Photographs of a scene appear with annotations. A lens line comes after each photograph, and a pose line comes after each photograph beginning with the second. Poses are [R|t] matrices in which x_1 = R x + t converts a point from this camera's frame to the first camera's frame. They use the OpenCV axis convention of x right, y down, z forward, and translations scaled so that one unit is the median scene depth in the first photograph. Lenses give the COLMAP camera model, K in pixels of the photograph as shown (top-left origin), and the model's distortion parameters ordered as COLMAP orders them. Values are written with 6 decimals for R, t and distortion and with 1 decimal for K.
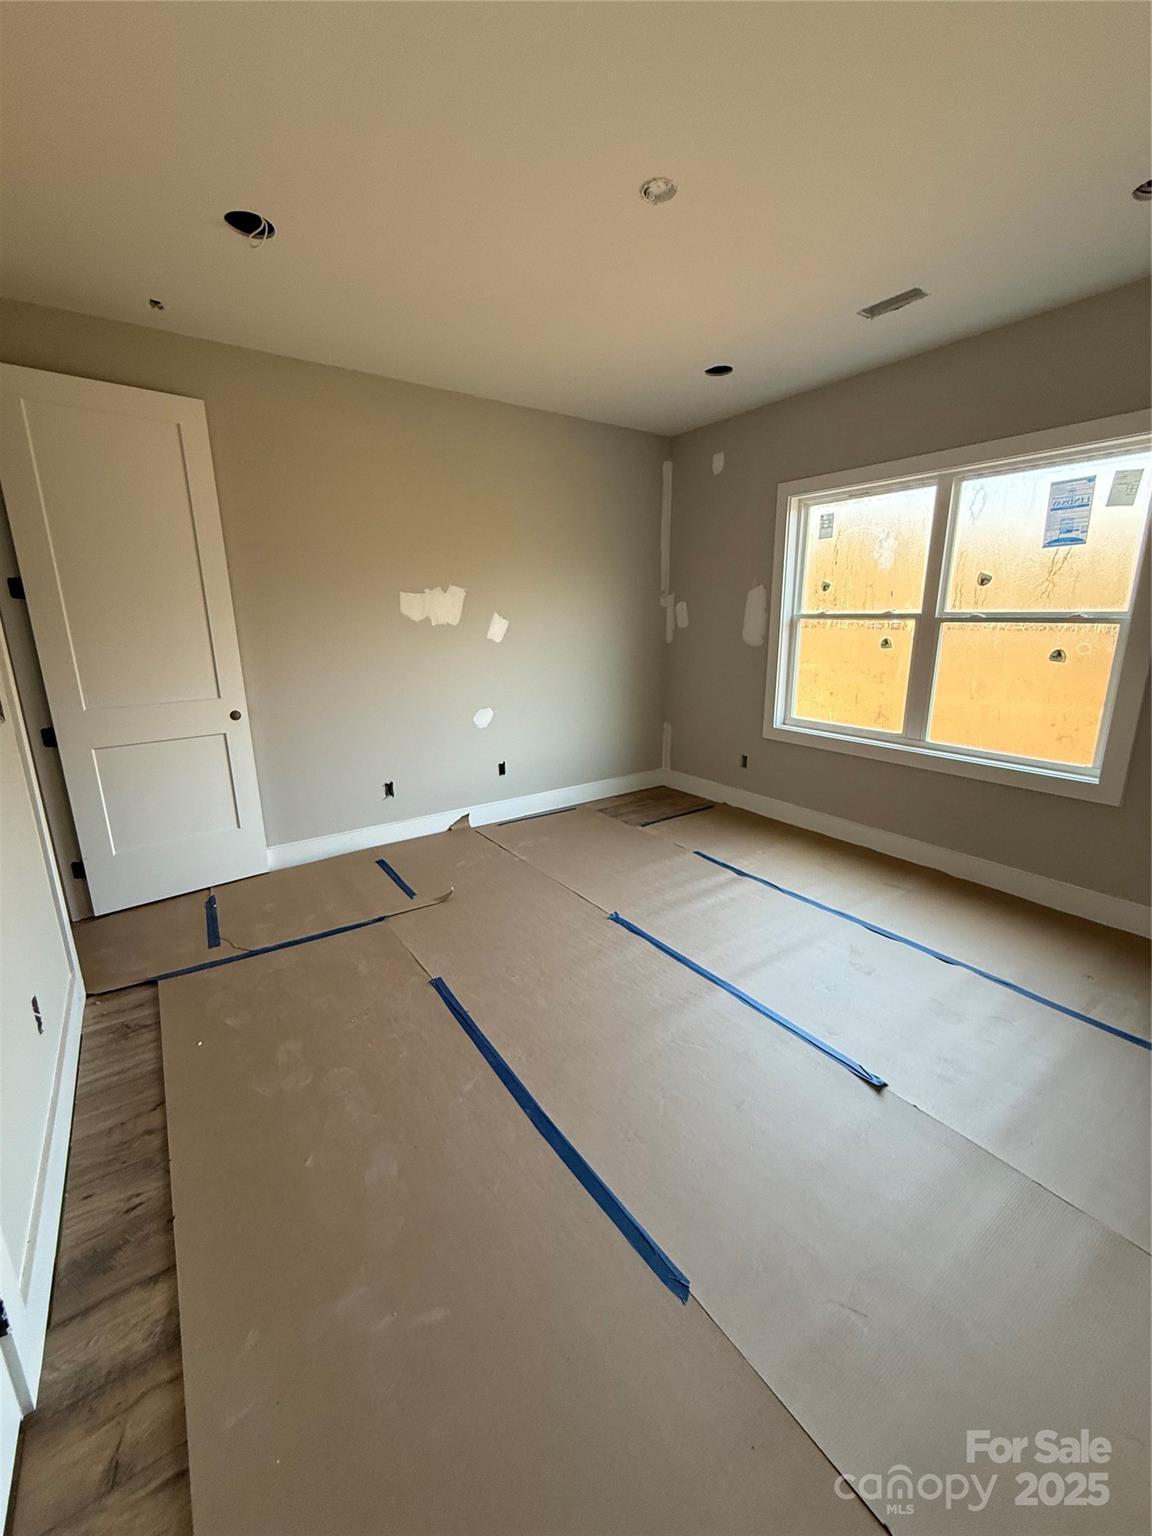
lens RADIAL K [[607.6, 0, 578.7], [0, 607.6, 767.0], [0, 0, 1]] dist [0.000710, -0.000012]
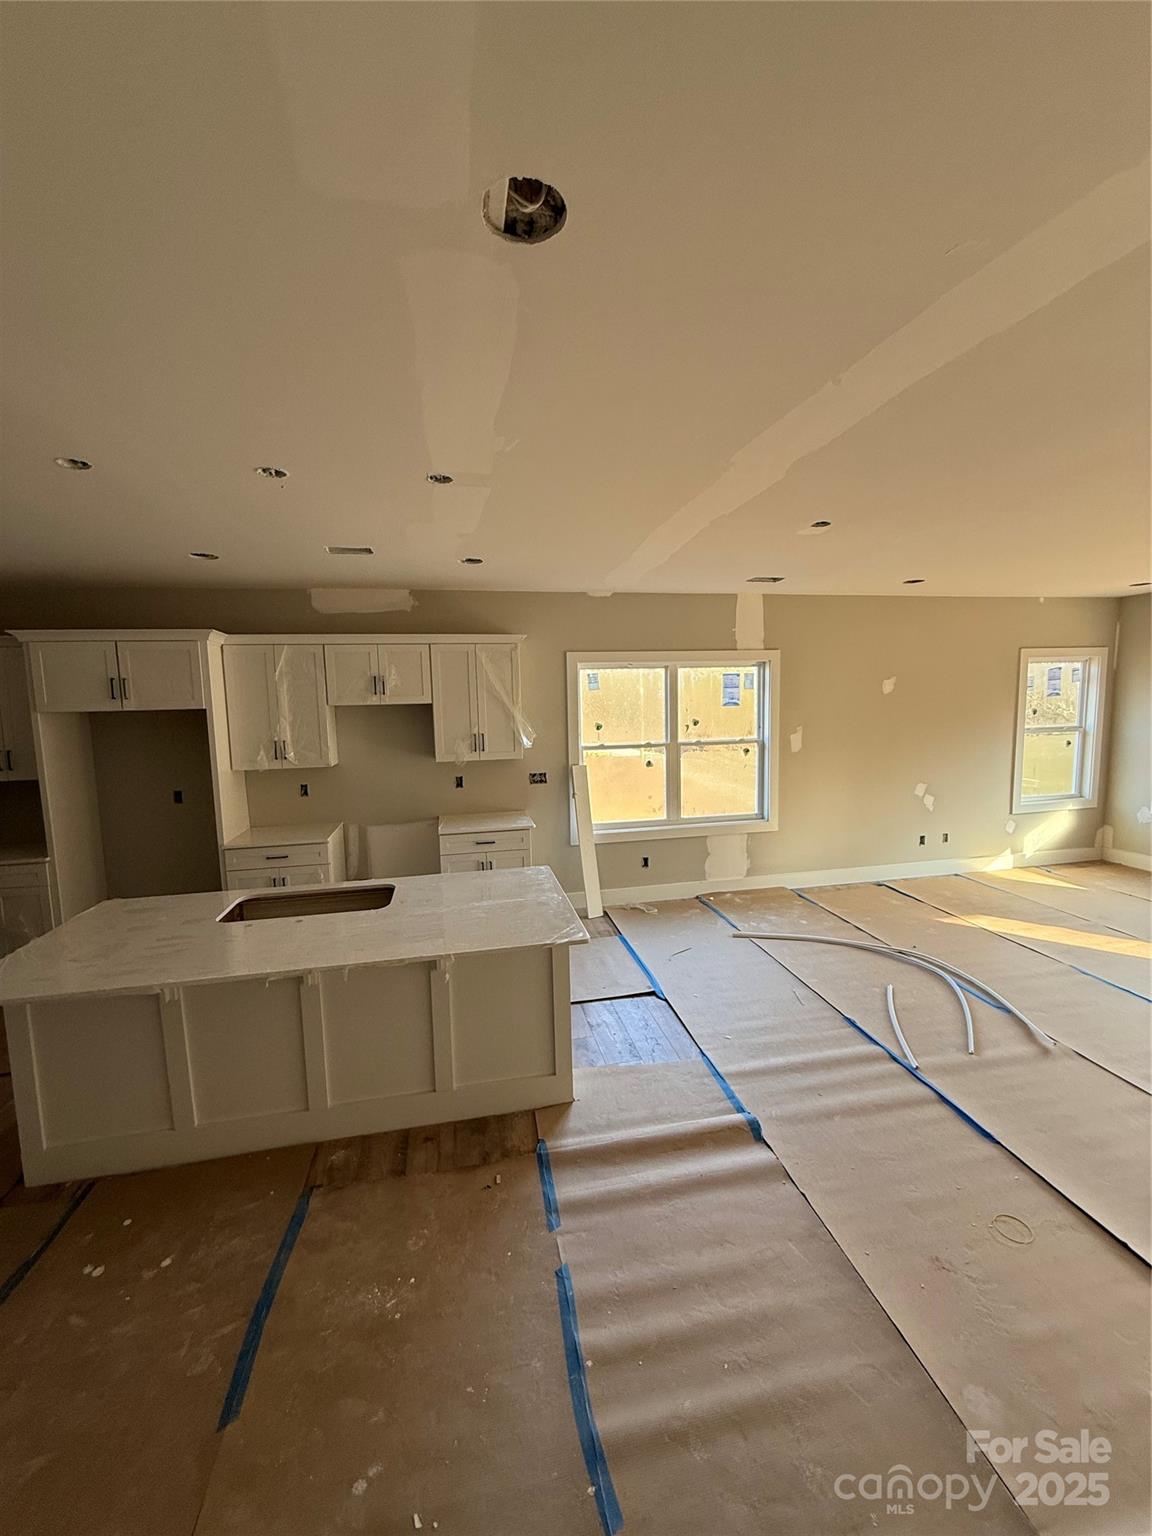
lens RADIAL K [[610.4, 0, 575.2], [0, 610.4, 763.5], [0, 0, 1]] dist [0.000887, -0.000284]
pose [[0.393157, -0.102833, 0.913703, -0.950066], [0.247537, 0.968875, 0.002530, -0.251780], [-0.885524, 0.225180, 0.406375, 0.549109]]
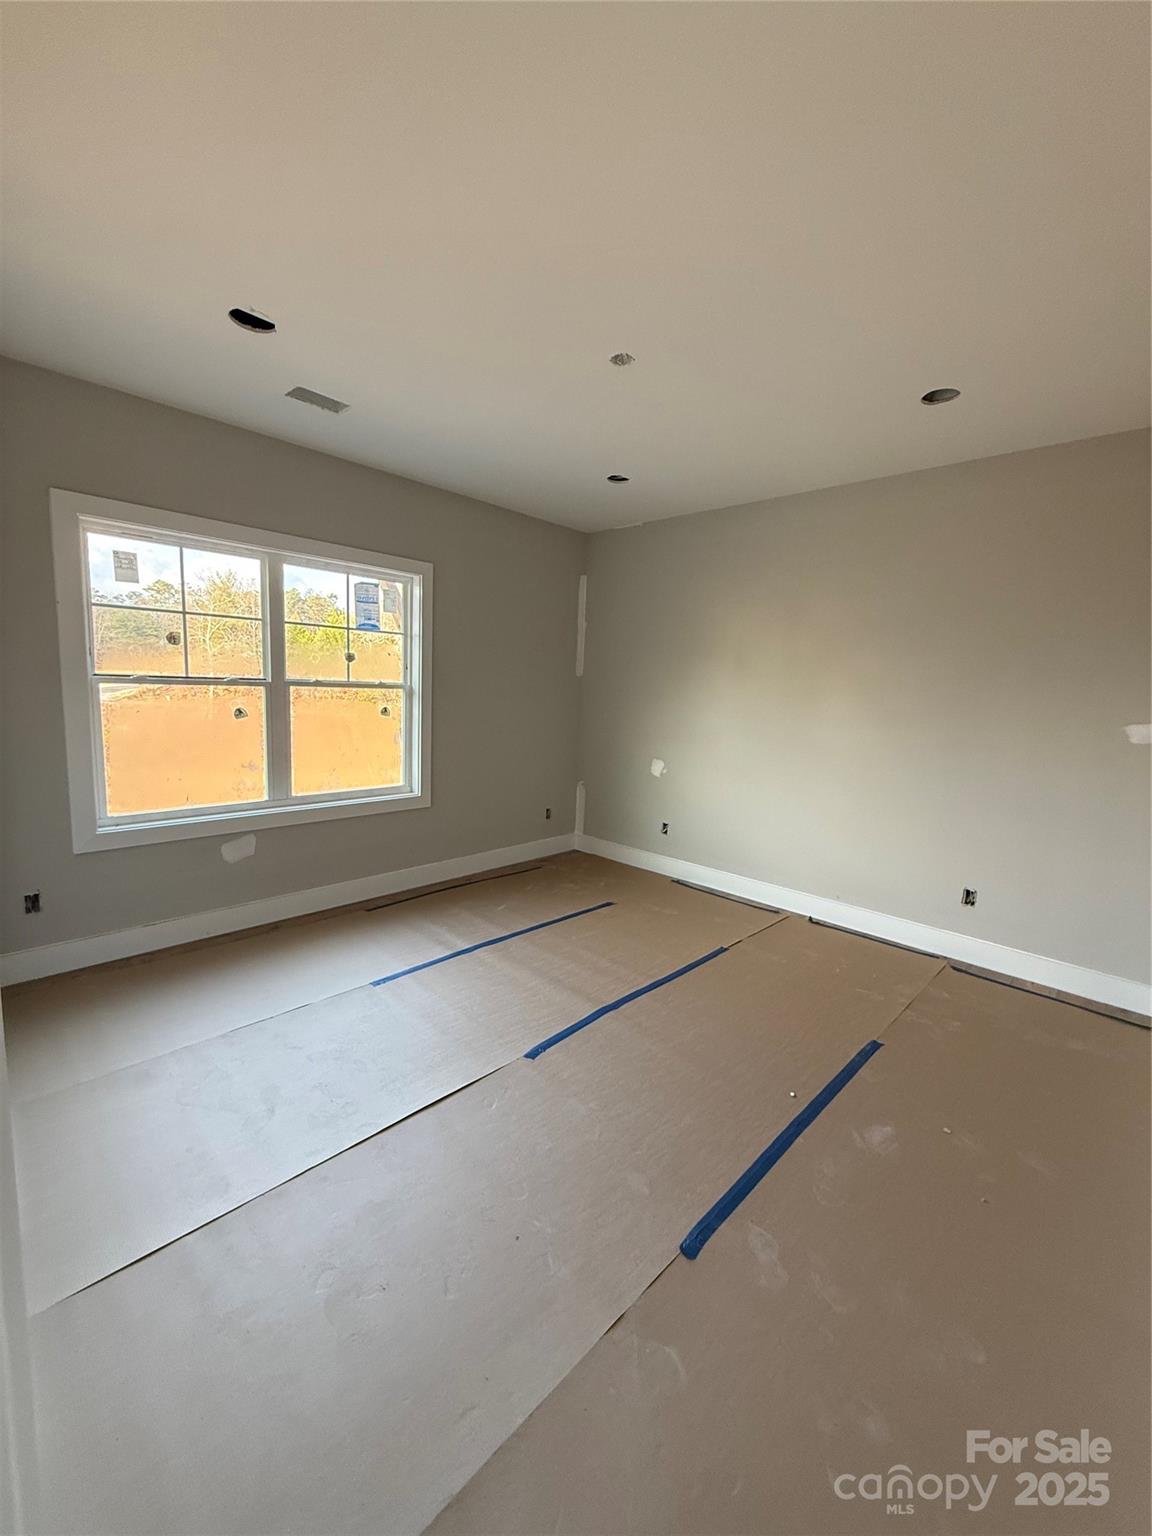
lens RADIAL K [[617.4, 0, 573.8], [0, 617.4, 762.5], [0, 0, 1]] dist [0.002141, 0.000115]
pose [[-0.192231, -0.125281, 0.973320, -0.540951], [0.204872, 0.964841, 0.164651, -0.174362], [-0.959726, 0.231057, -0.159805, 0.669526]]
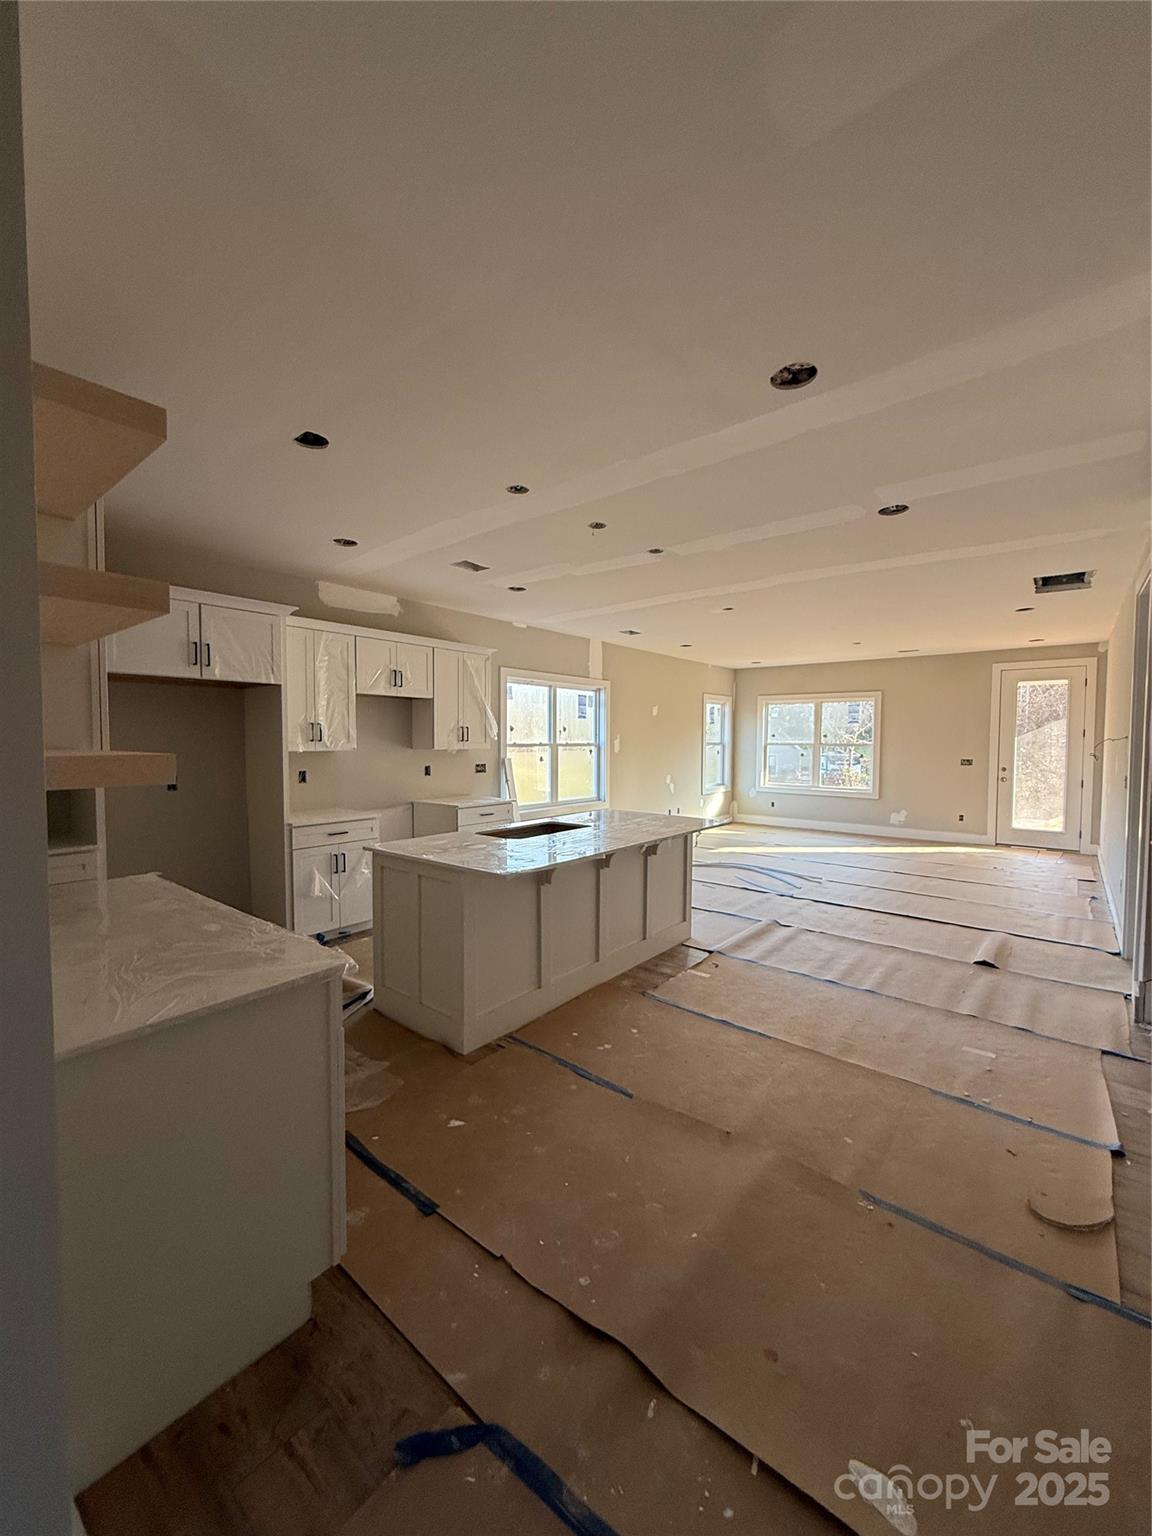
lens RADIAL K [[610.4, 0, 575.2], [0, 610.4, 763.5], [0, 0, 1]] dist [0.000887, -0.000284]
pose [[-0.279171, -0.033729, 0.959649, -1.410219], [0.234935, 0.966611, 0.102319, -0.363287], [-0.931058, 0.254020, -0.261925, 1.419697]]
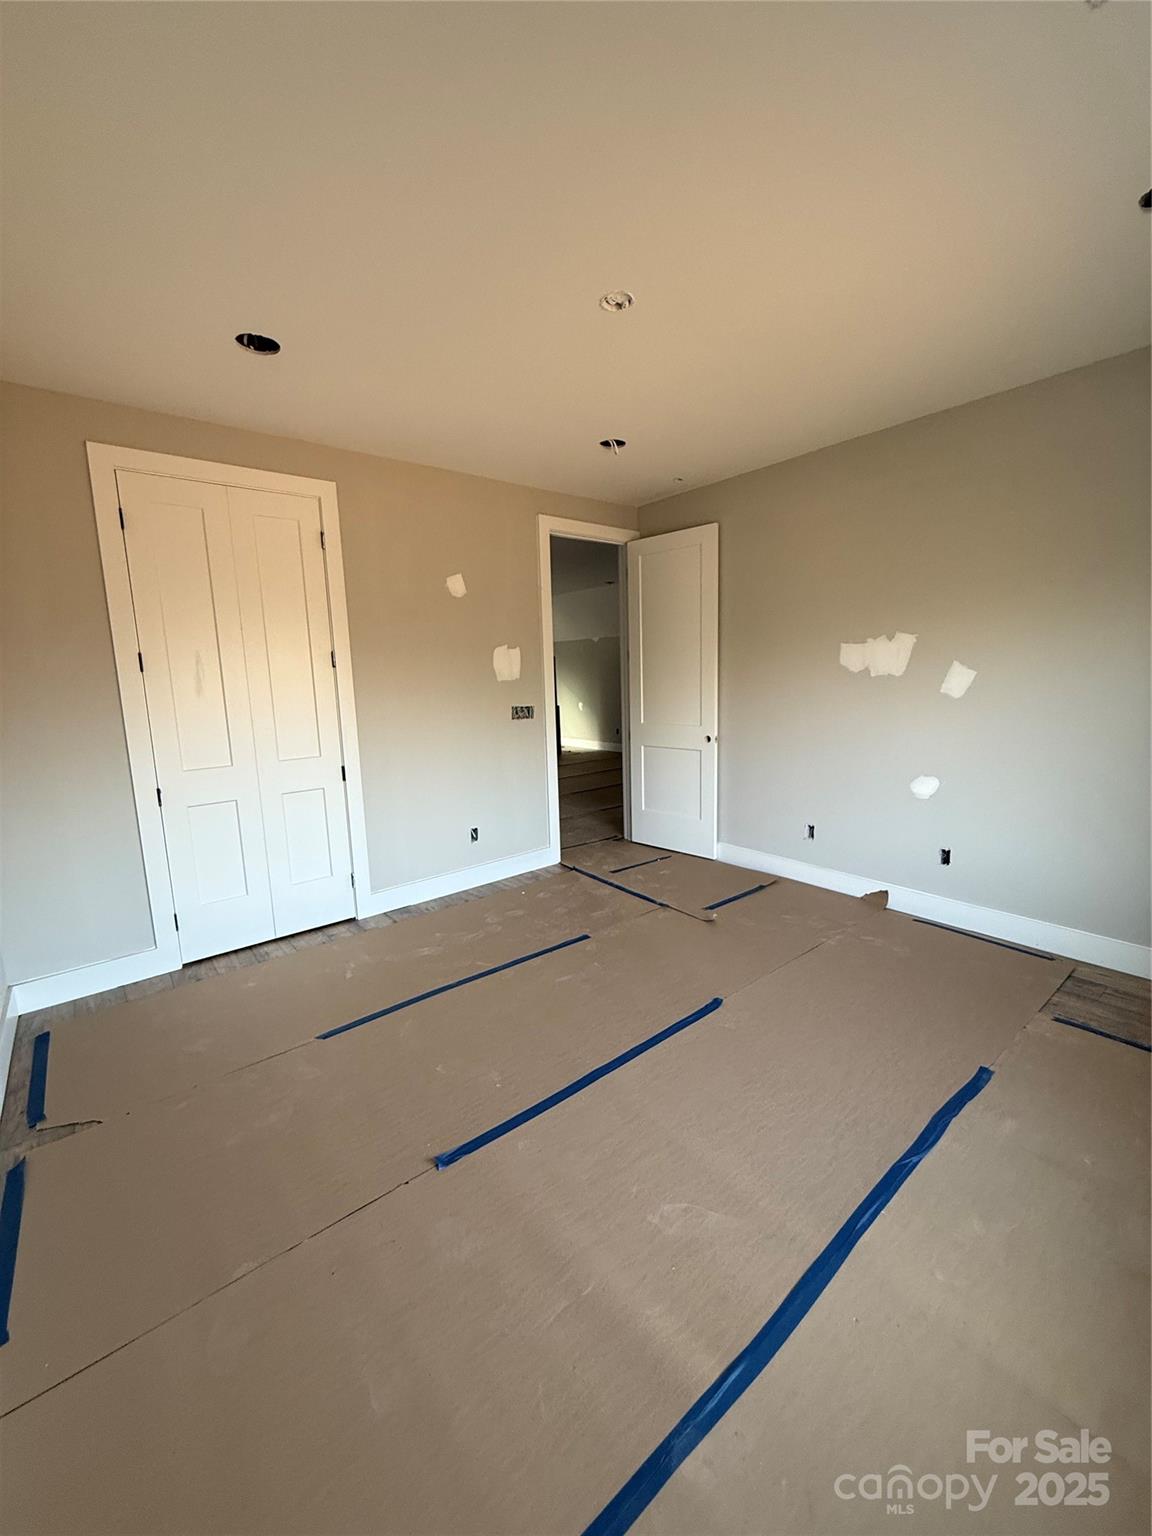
lens RADIAL K [[610.4, 0, 575.2], [0, 610.4, 763.5], [0, 0, 1]] dist [0.000887, -0.000284]
pose [[0.070038, 0.155621, -0.985331, 0.714373], [-0.218871, 0.966085, 0.137024, -0.139317], [0.973237, 0.206064, 0.101723, 0.514346]]
